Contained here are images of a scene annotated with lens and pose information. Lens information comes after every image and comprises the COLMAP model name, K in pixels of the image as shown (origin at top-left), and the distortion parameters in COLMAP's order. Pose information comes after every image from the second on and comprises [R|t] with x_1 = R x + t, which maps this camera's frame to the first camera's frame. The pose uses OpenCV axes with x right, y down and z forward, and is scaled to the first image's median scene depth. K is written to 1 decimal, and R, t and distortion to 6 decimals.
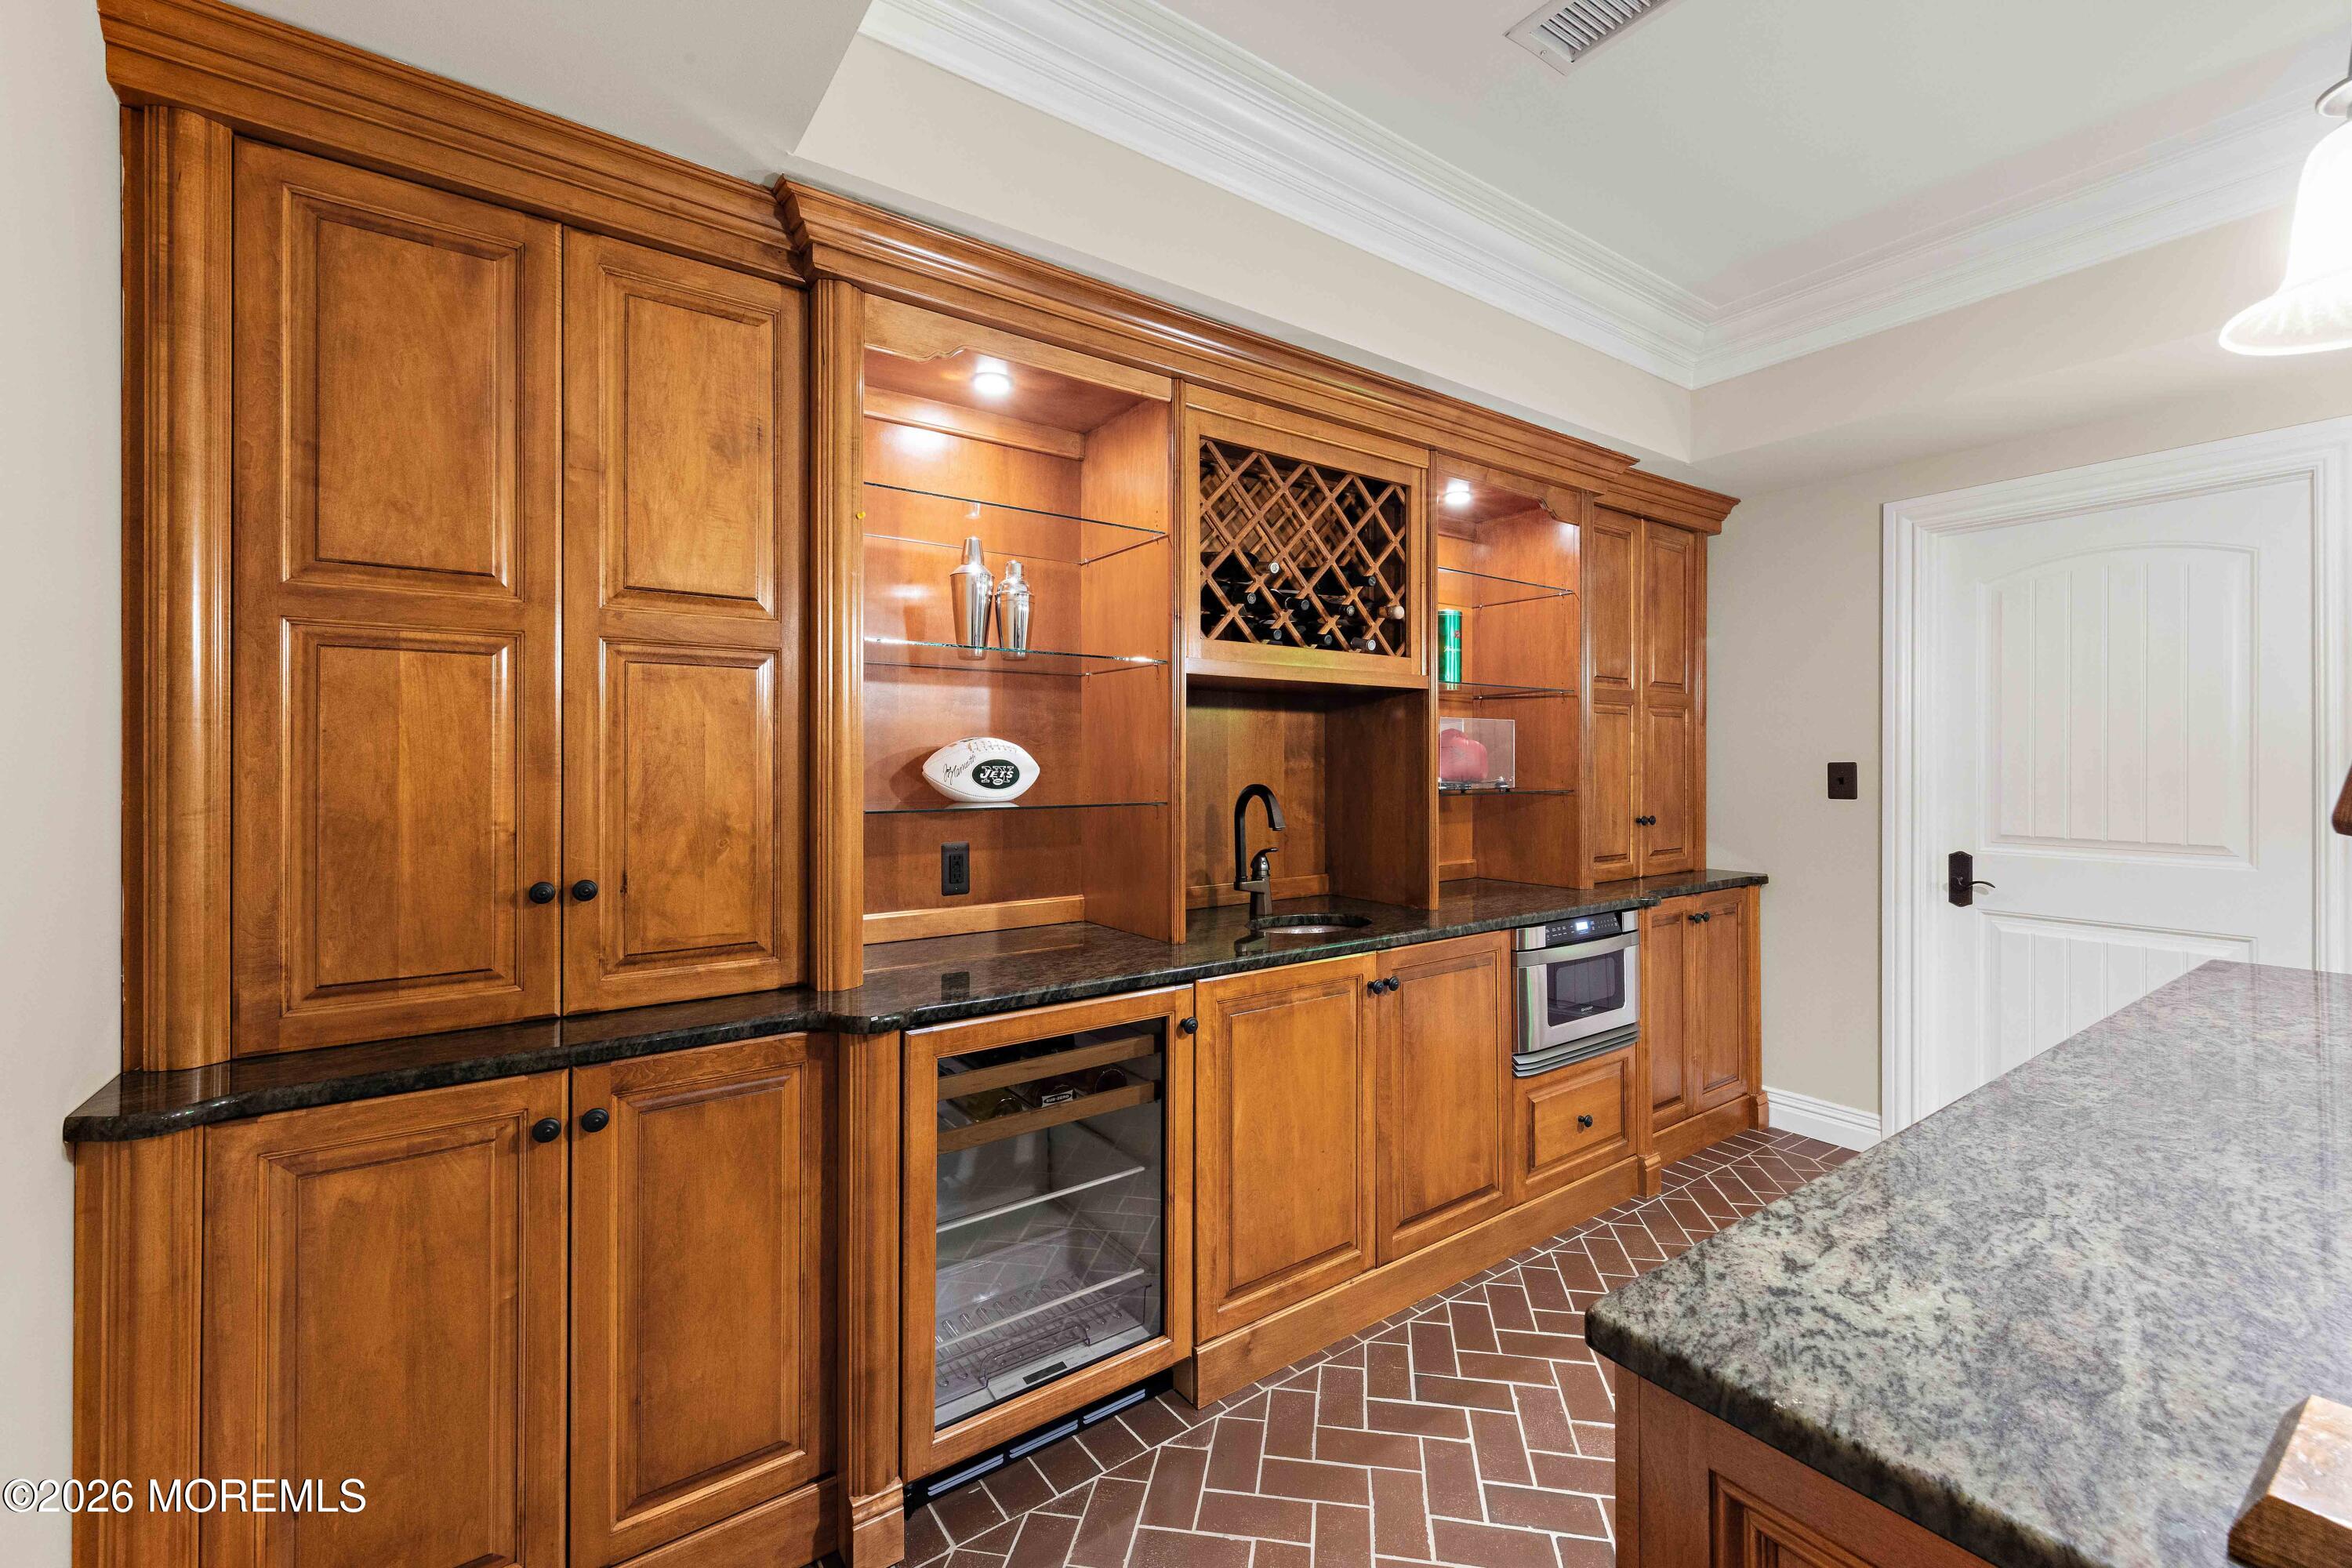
lens RADIAL K [[998.4, 0, 1230.1], [0, 998.4, 759.4], [0, 0, 1]] dist [0.002179, -0.000658]
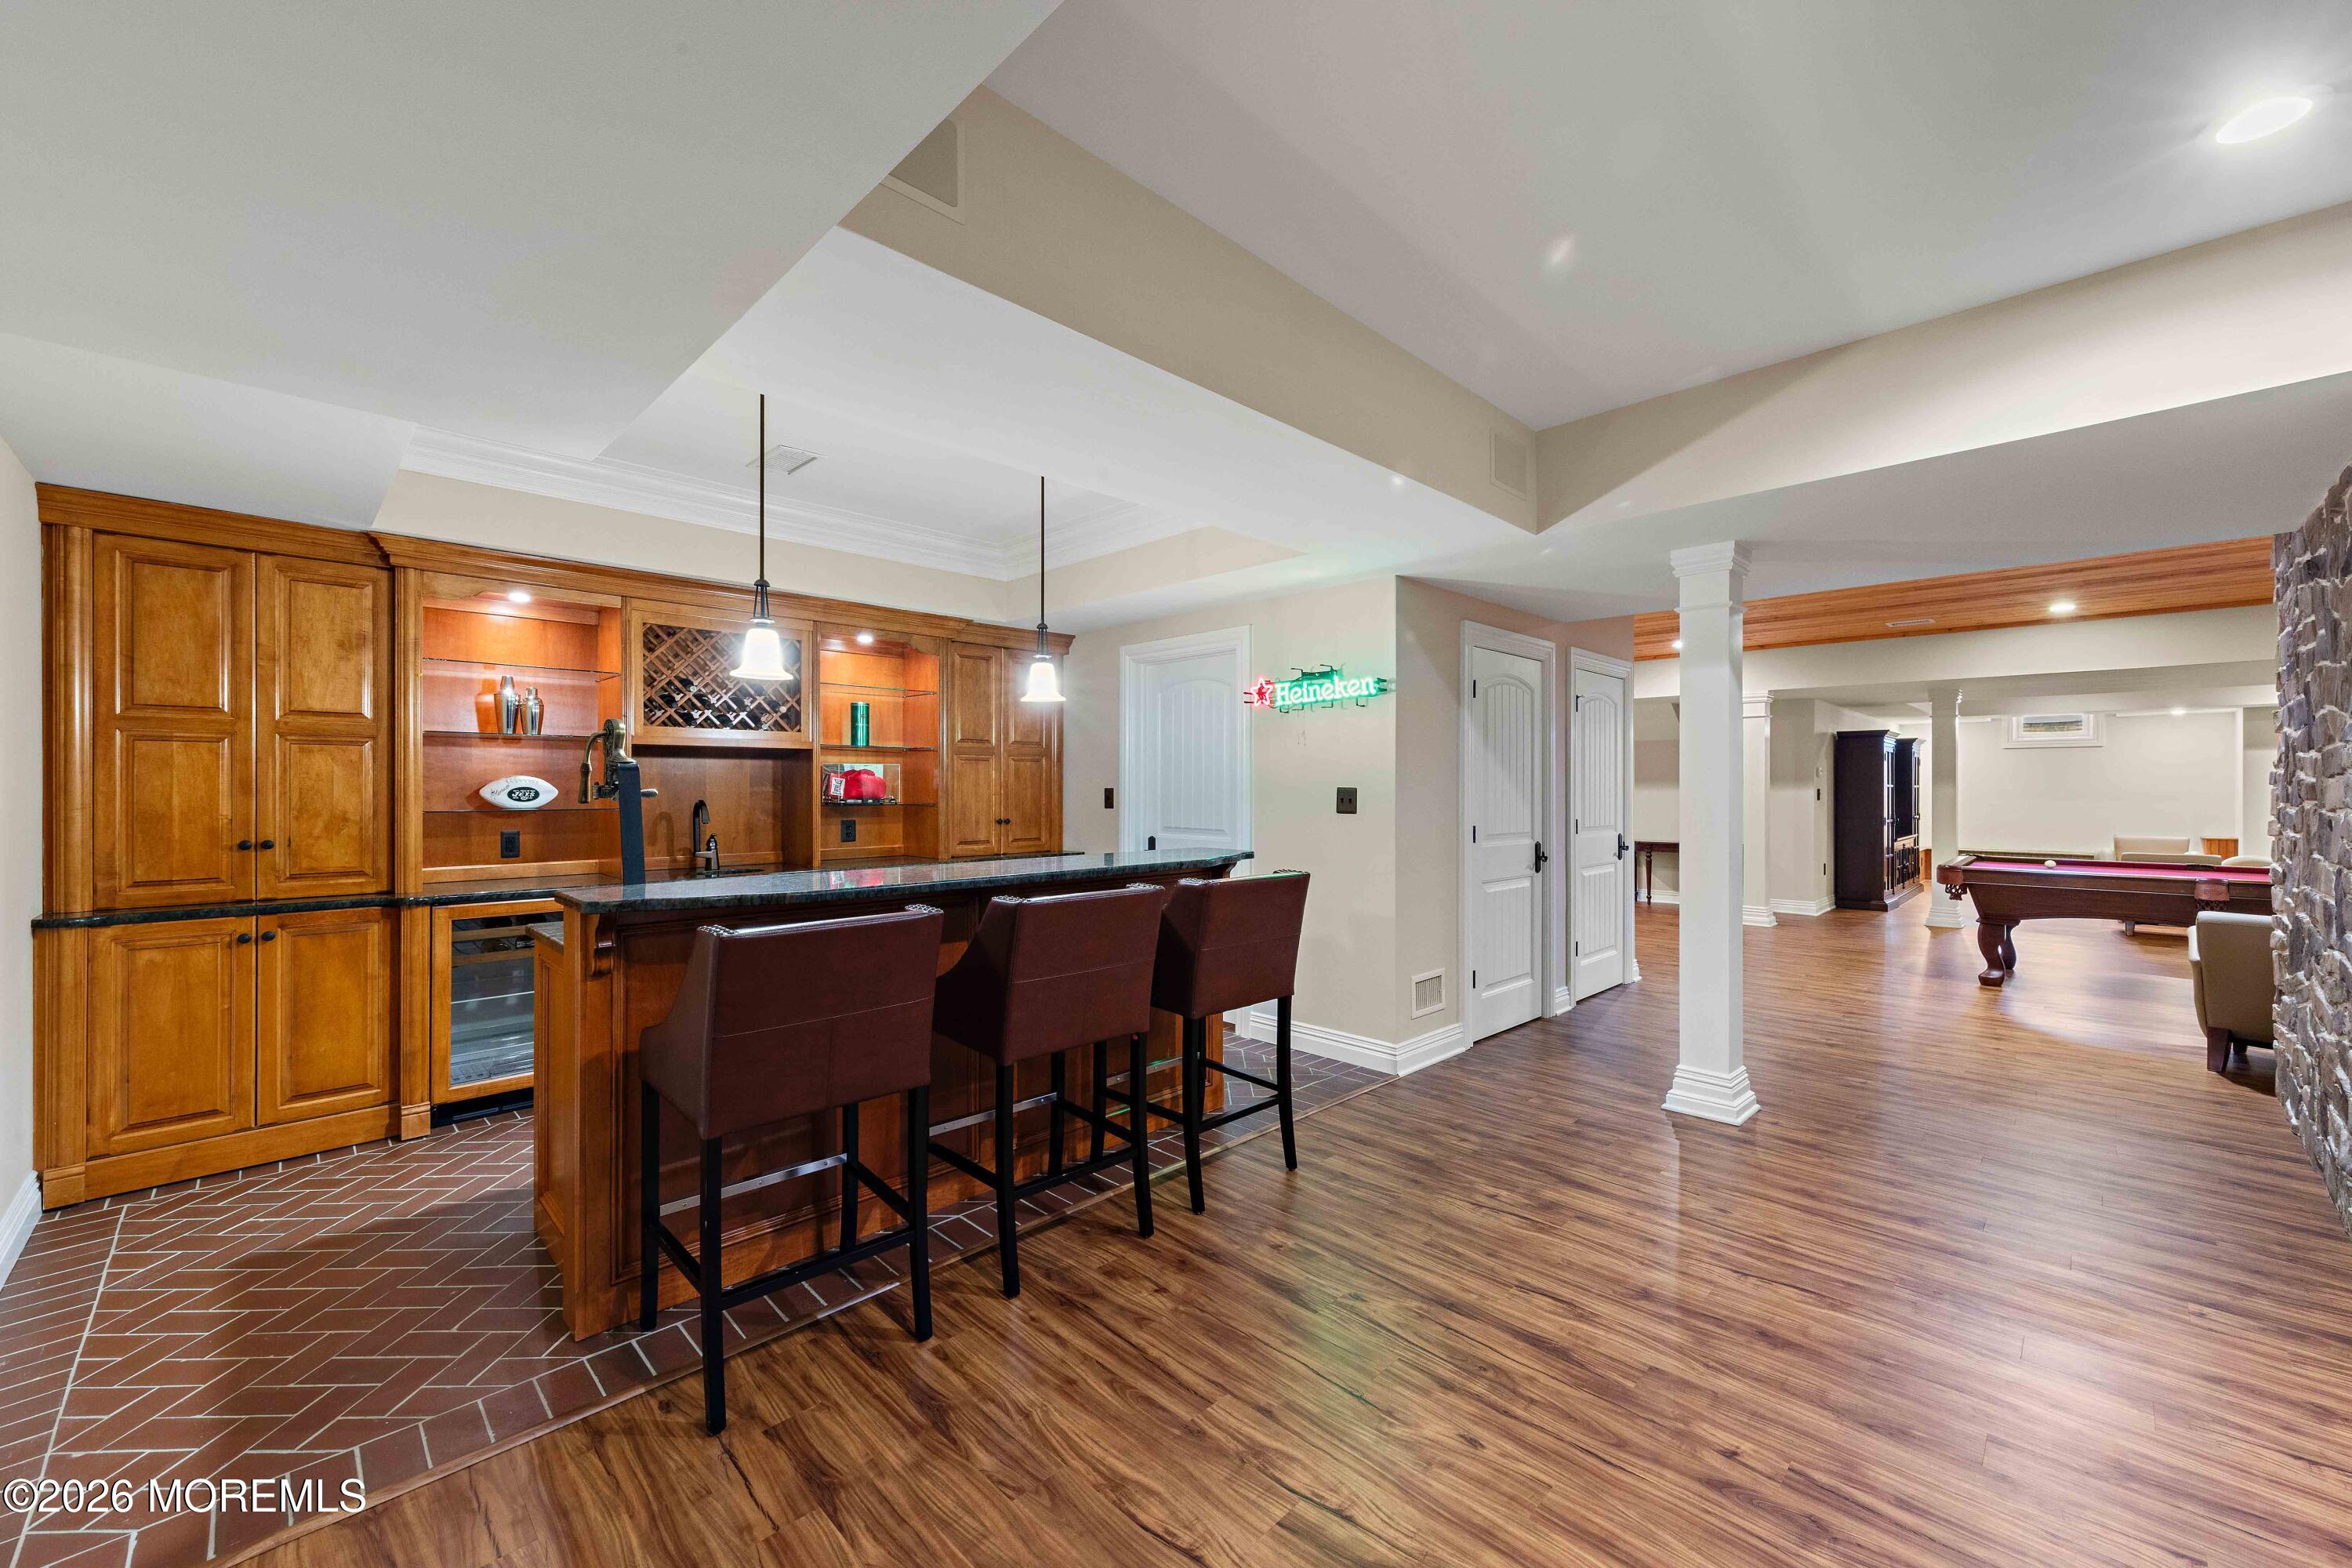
lens RADIAL K [[913.6, 0, 1192.4], [0, 913.6, 787.1], [0, 0, 1]] dist [0.007758, -0.000549]
pose [[0.987556, 0.000311, 0.157268, 1.109534], [-0.000816, 0.999995, 0.003146, -0.008813], [-0.157266, -0.003235, 0.987551, -1.407983]]
